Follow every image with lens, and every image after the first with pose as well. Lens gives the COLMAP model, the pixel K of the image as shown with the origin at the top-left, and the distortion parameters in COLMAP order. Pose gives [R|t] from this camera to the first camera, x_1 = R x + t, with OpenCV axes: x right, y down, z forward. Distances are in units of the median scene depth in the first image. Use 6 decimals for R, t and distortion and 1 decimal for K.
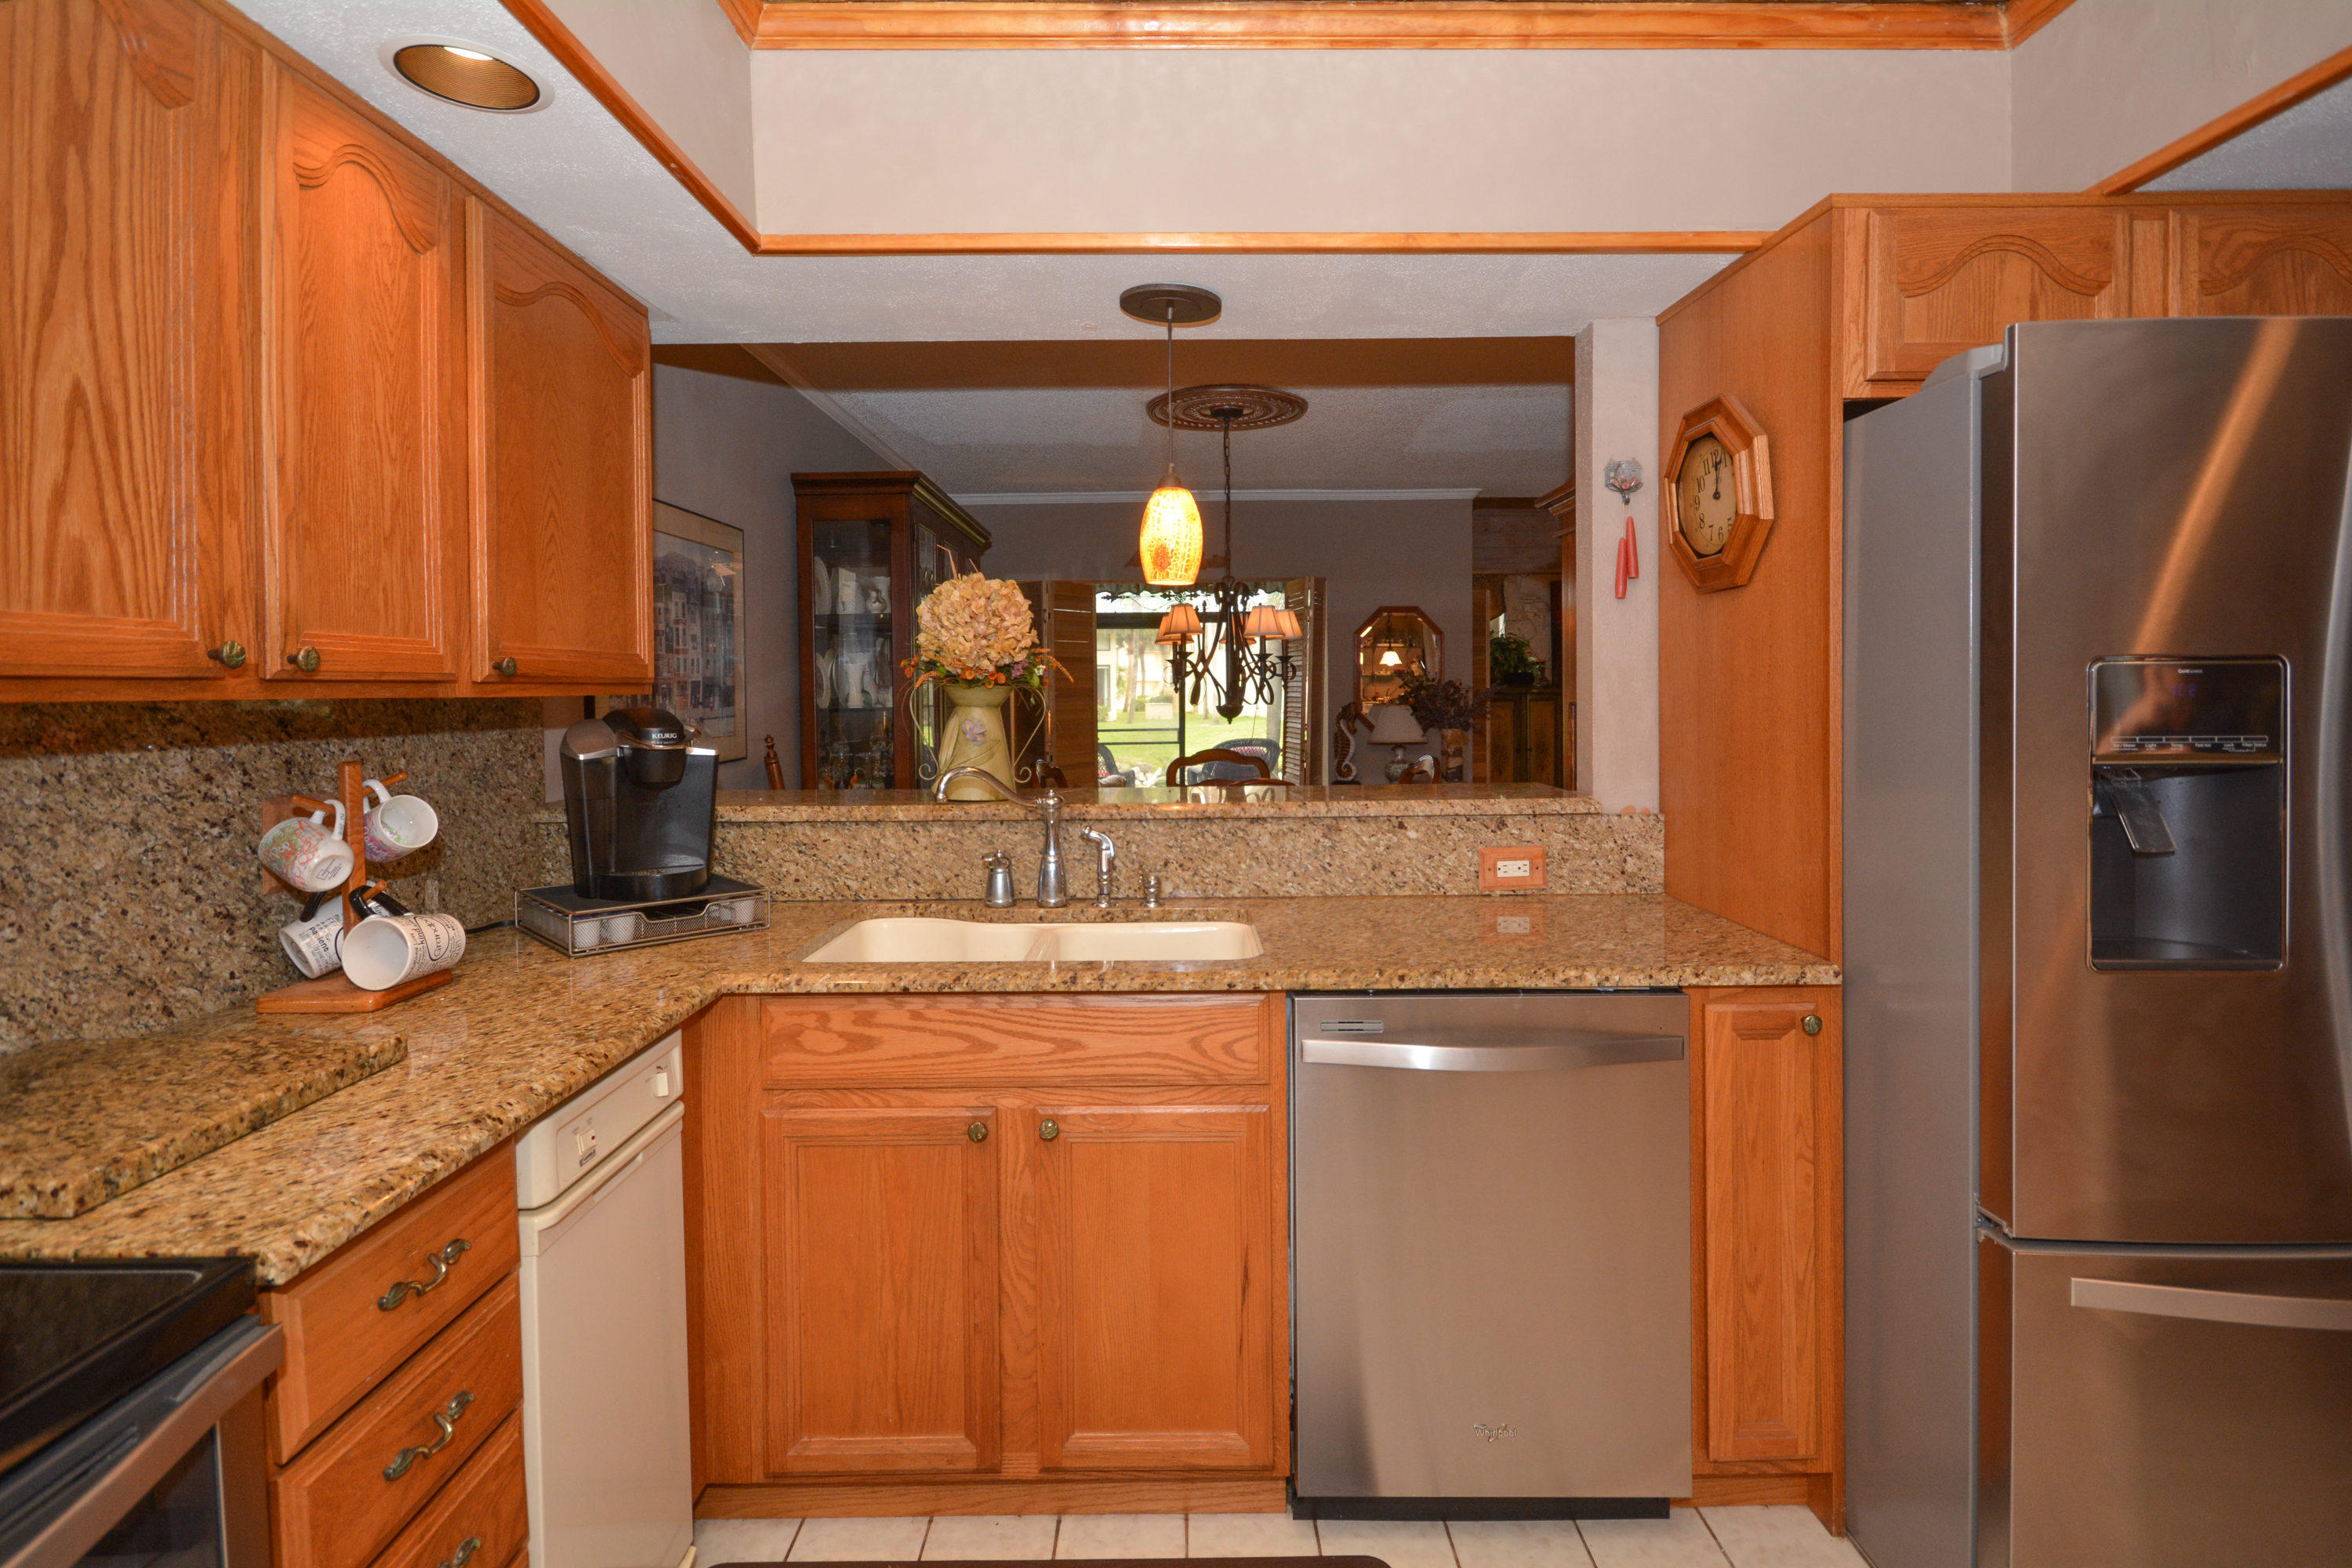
lens RADIAL K [[1119.8, 0, 1177.7], [0, 1119.8, 706.6], [0, 0, 1]] dist [0.005075, 0.000060]
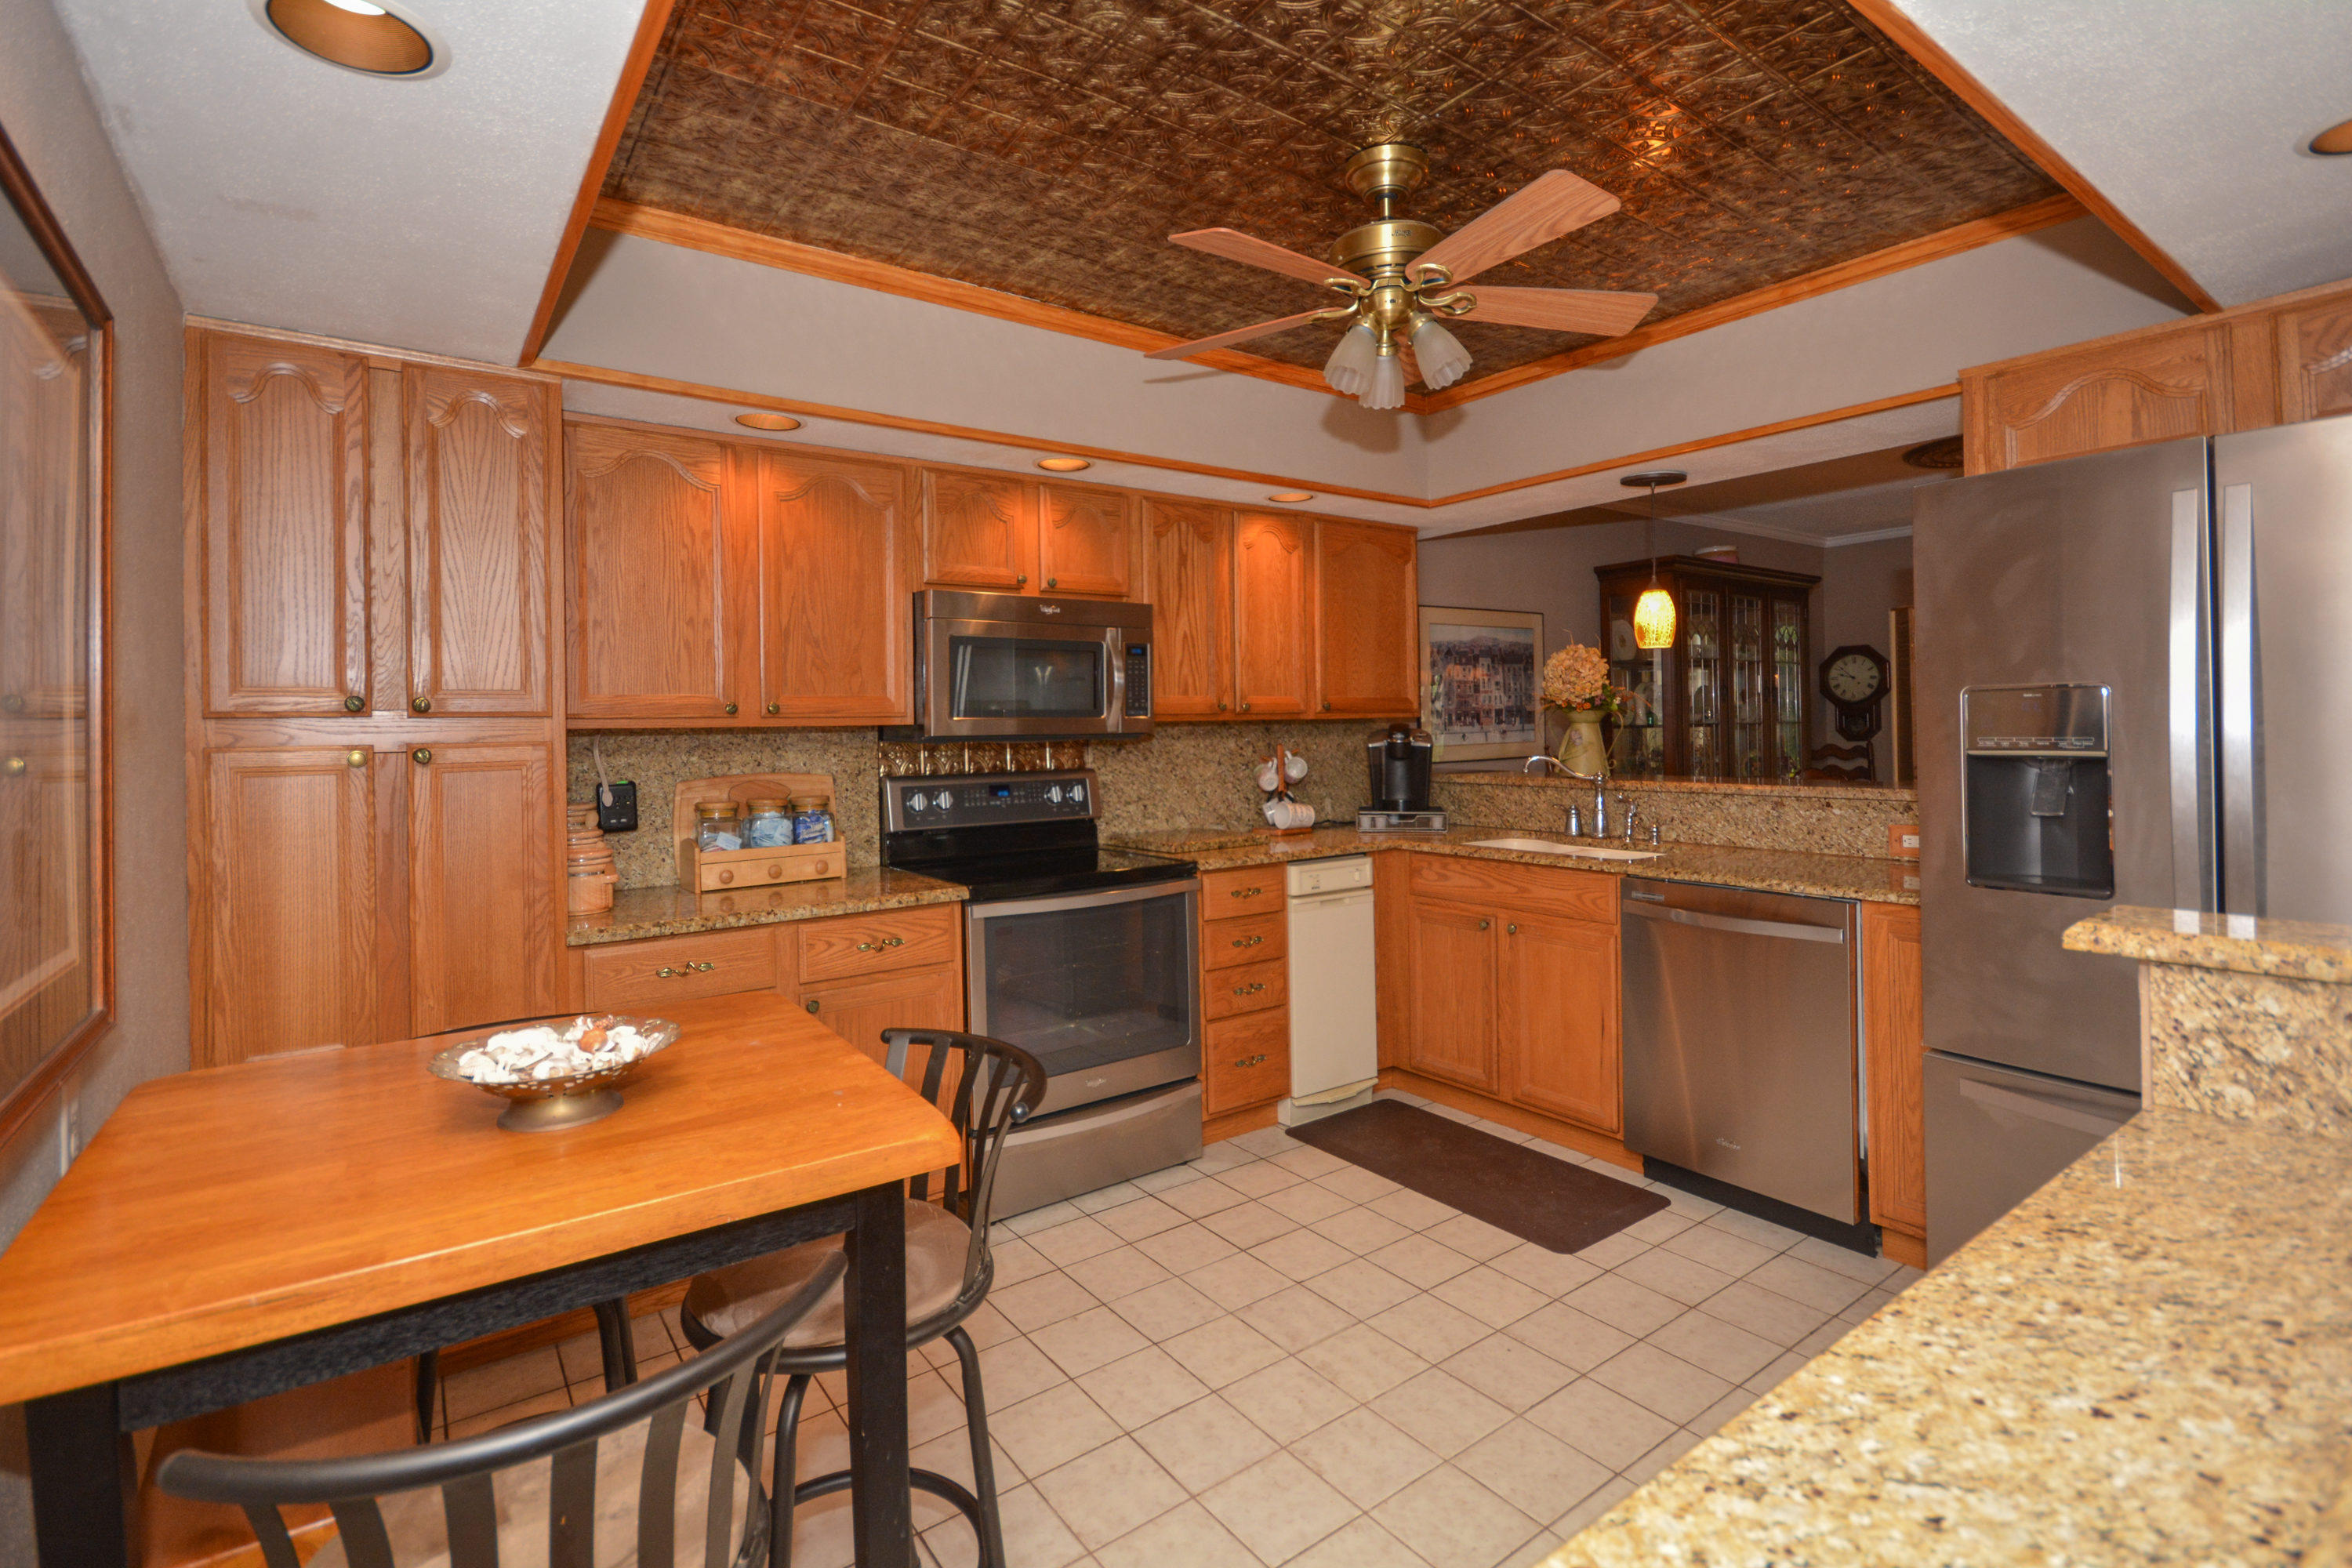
lens RADIAL K [[1077.7, 0, 1172.2], [0, 1077.7, 719.2], [0, 0, 1]] dist [-0.000241, -0.000192]
pose [[0.579949, -0.005981, -0.814631, 1.108910], [-0.000051, 0.999973, -0.007378, 0.009906], [0.814653, 0.004321, 0.579933, -0.633250]]
